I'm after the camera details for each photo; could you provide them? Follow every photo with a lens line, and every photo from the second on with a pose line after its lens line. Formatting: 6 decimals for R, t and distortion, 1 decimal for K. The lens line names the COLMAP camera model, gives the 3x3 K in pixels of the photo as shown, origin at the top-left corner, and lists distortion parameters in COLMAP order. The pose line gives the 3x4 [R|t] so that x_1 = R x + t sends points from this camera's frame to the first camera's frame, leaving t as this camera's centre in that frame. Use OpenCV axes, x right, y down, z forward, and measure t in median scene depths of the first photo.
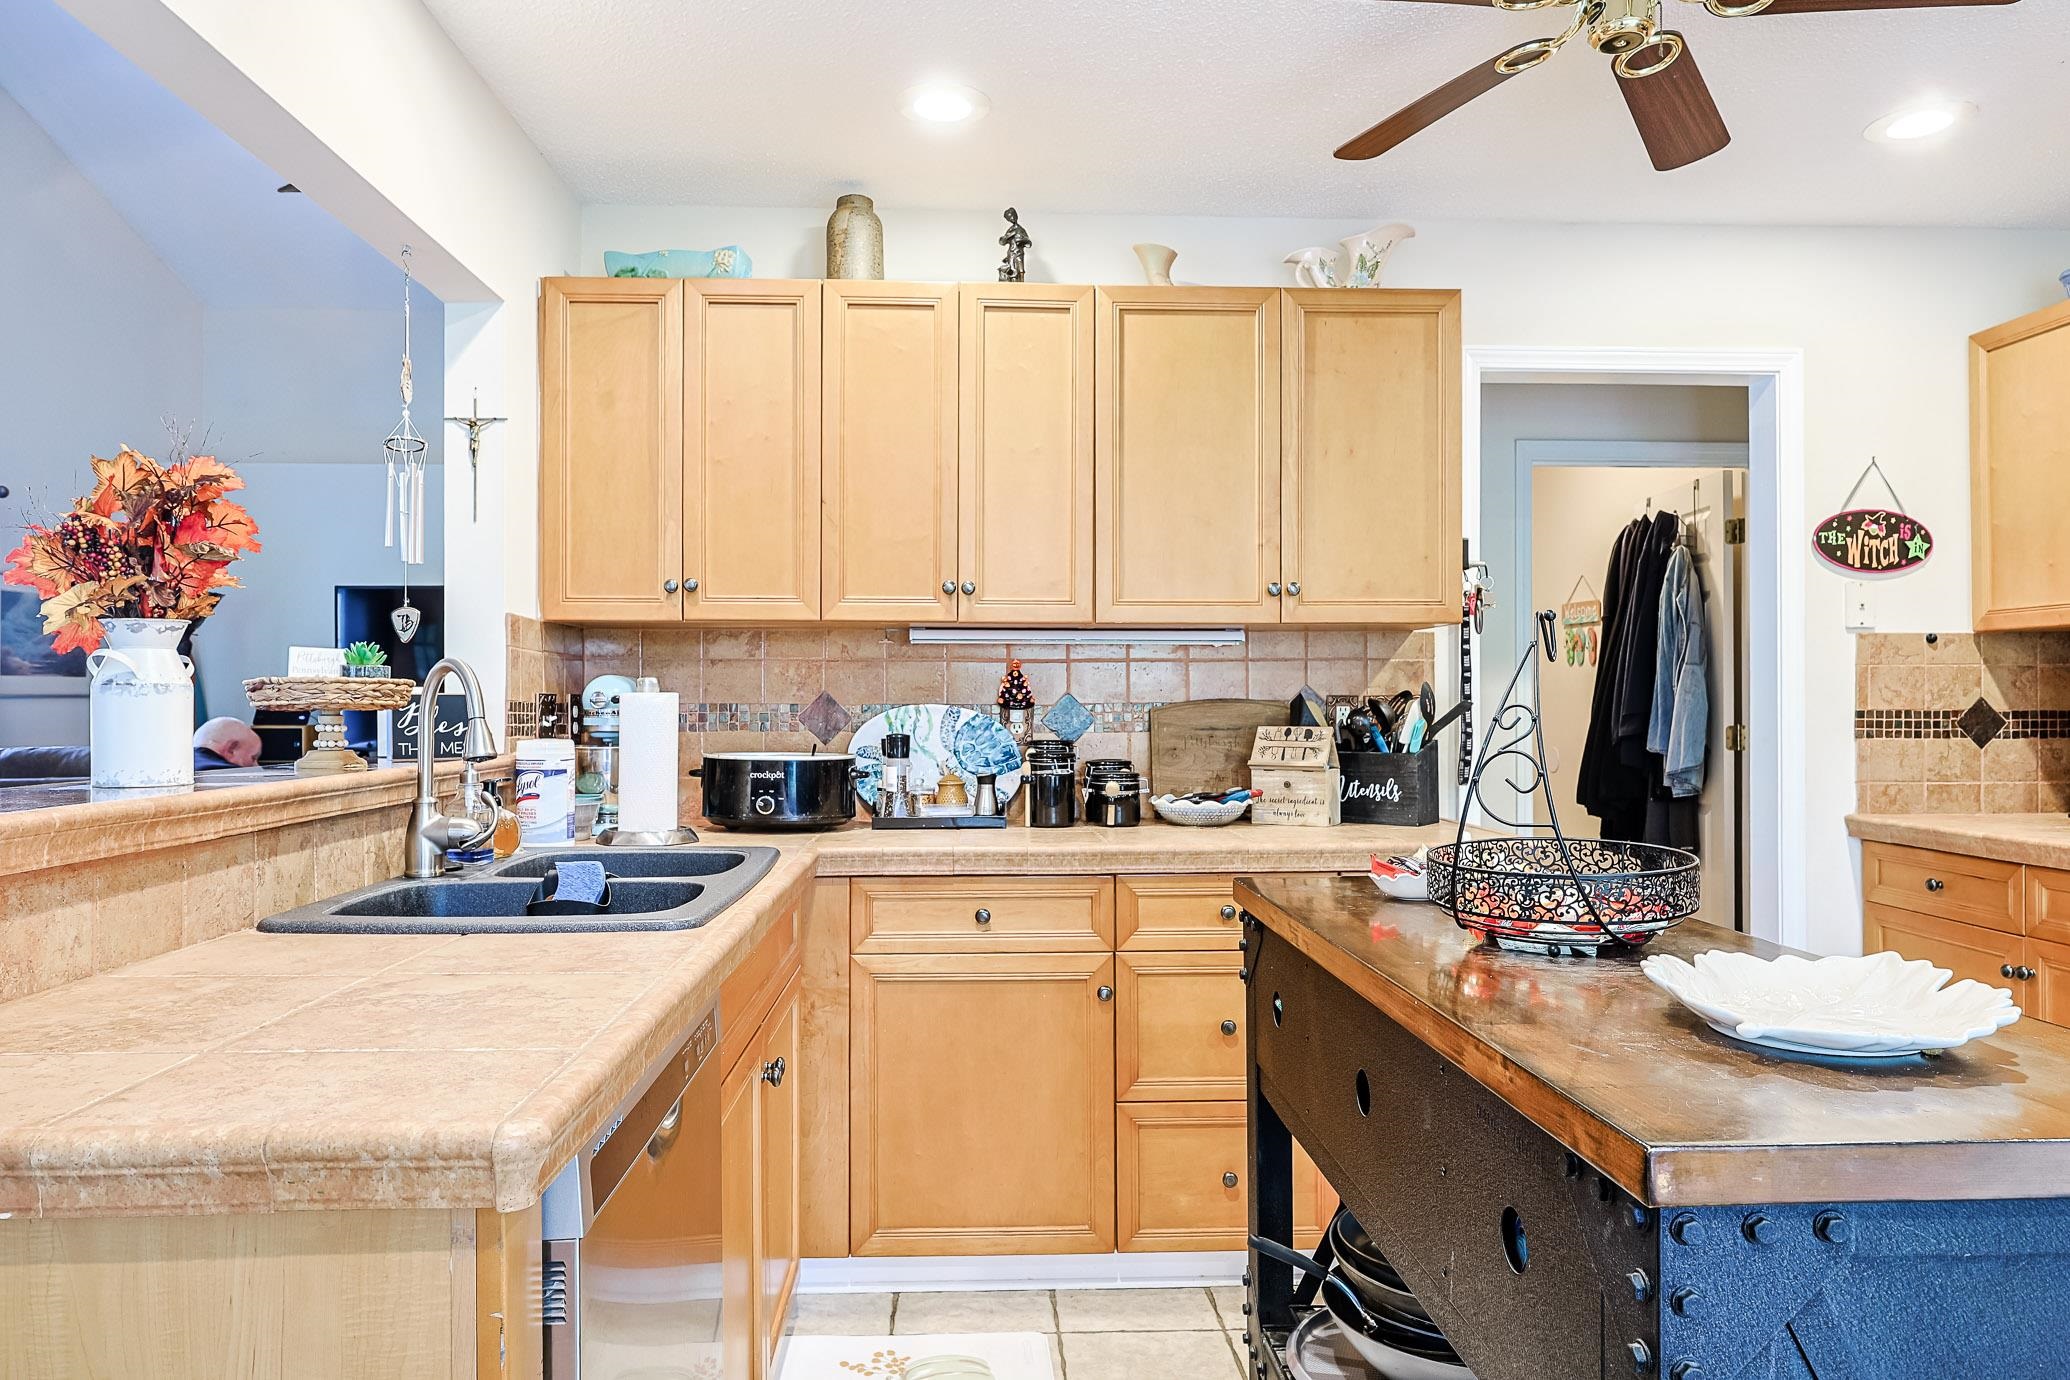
lens RADIAL K [[1285.0, 0, 1005.6], [0, 1285.0, 702.8], [0, 0, 1]] dist [-0.007198, 0.001570]
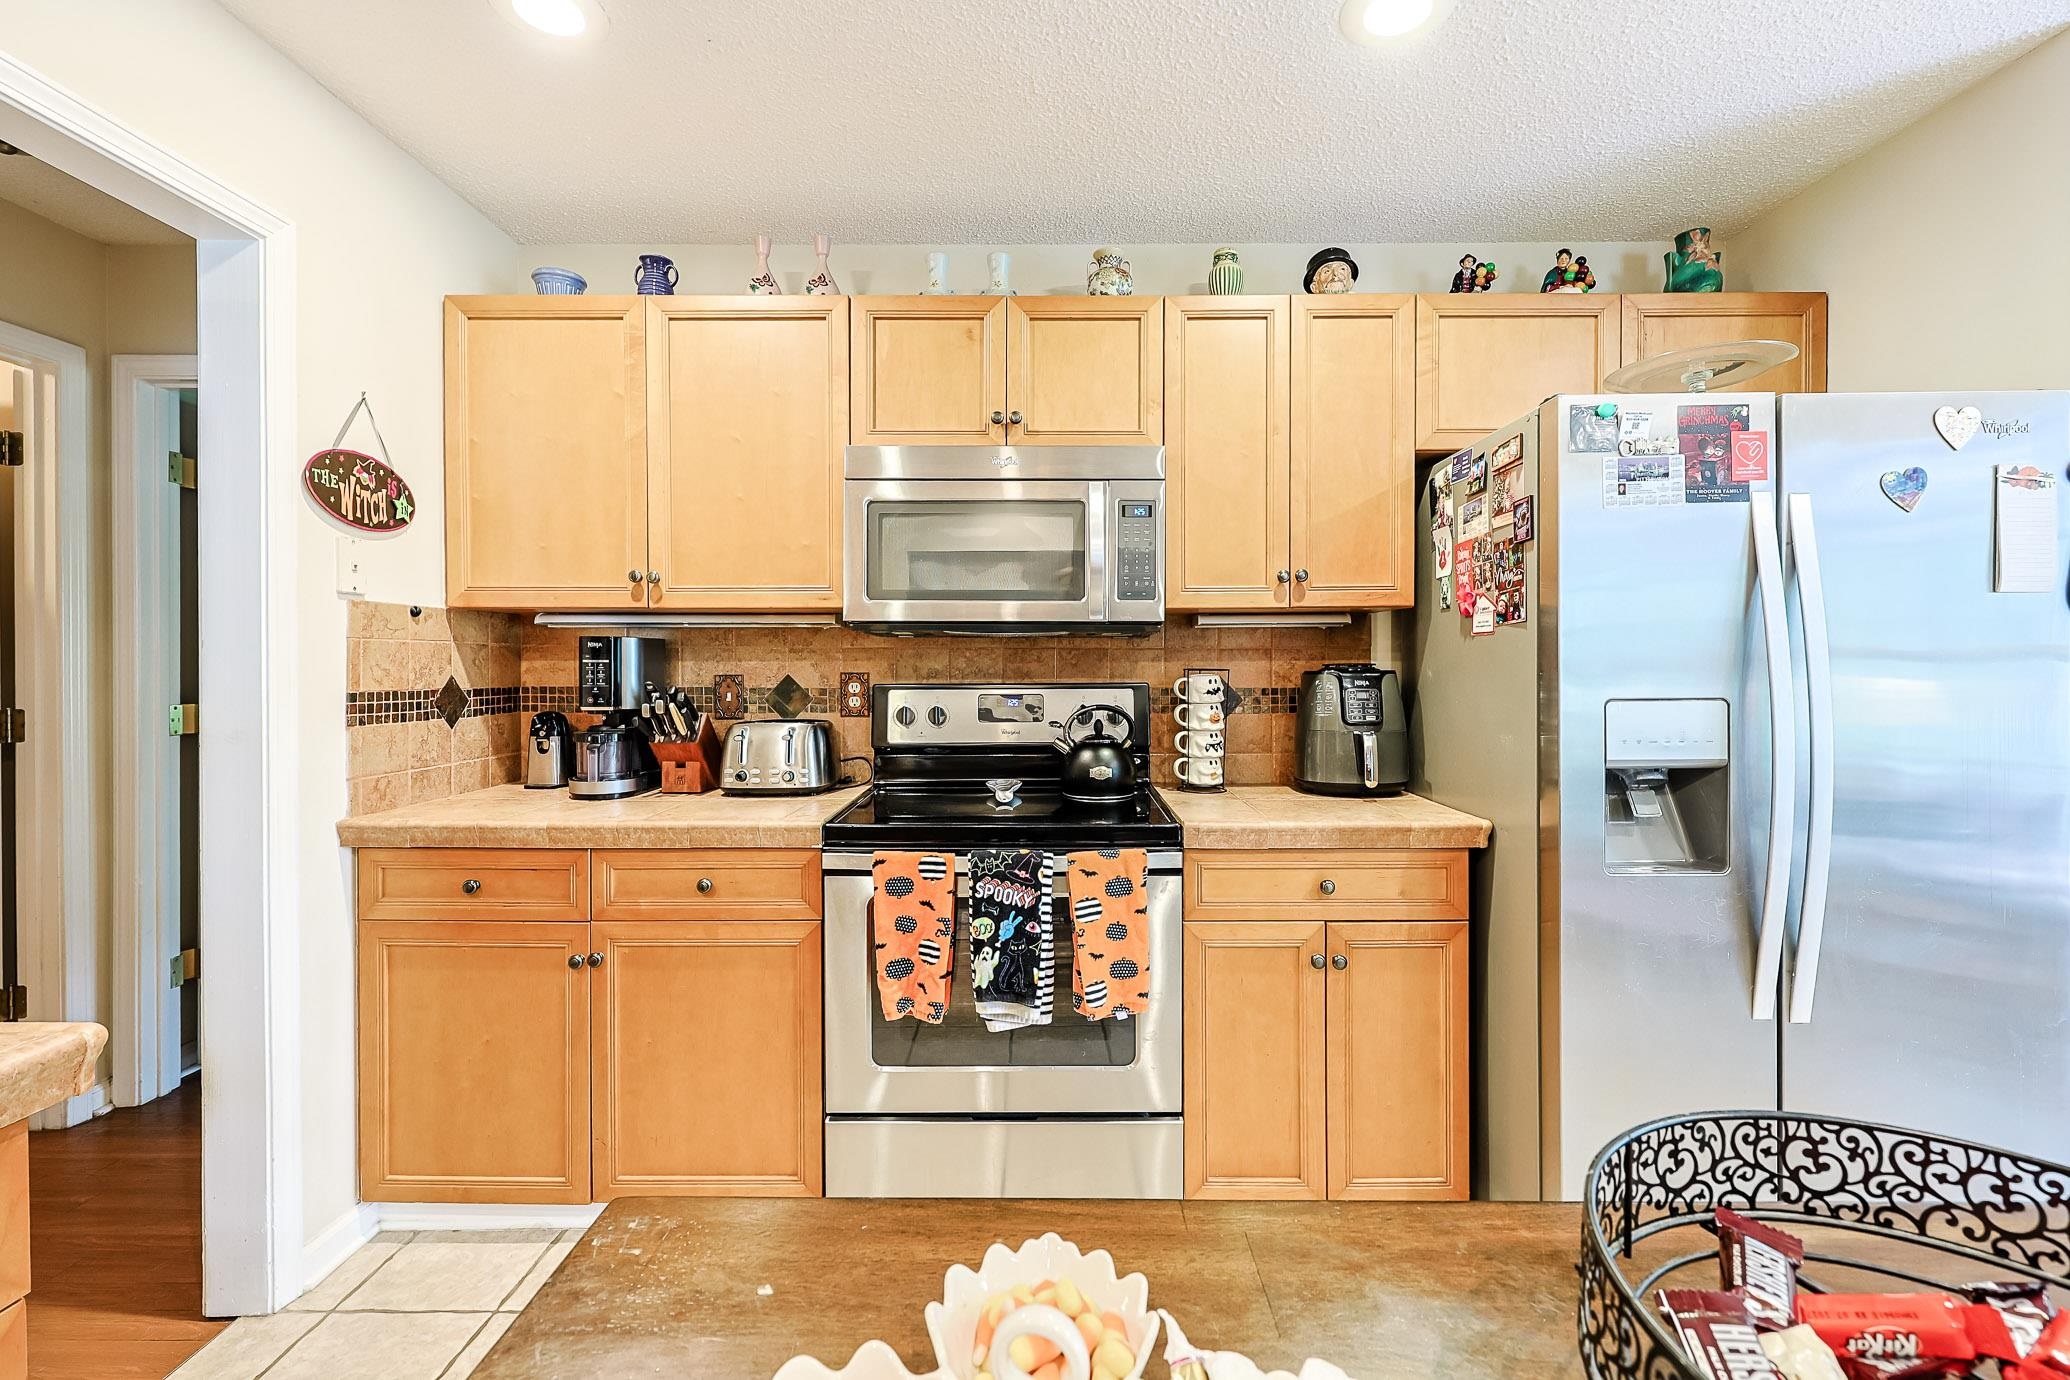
lens RADIAL K [[902.0, 0, 1050.4], [0, 902.0, 672.9], [0, 0, 1]] dist [-0.002126, 0.000162]
pose [[0.039620, -0.005778, 0.999198, 0.101157], [-0.001295, 0.999982, 0.005834, -0.011082], [-0.999214, -0.001525, 0.039612, 0.523810]]
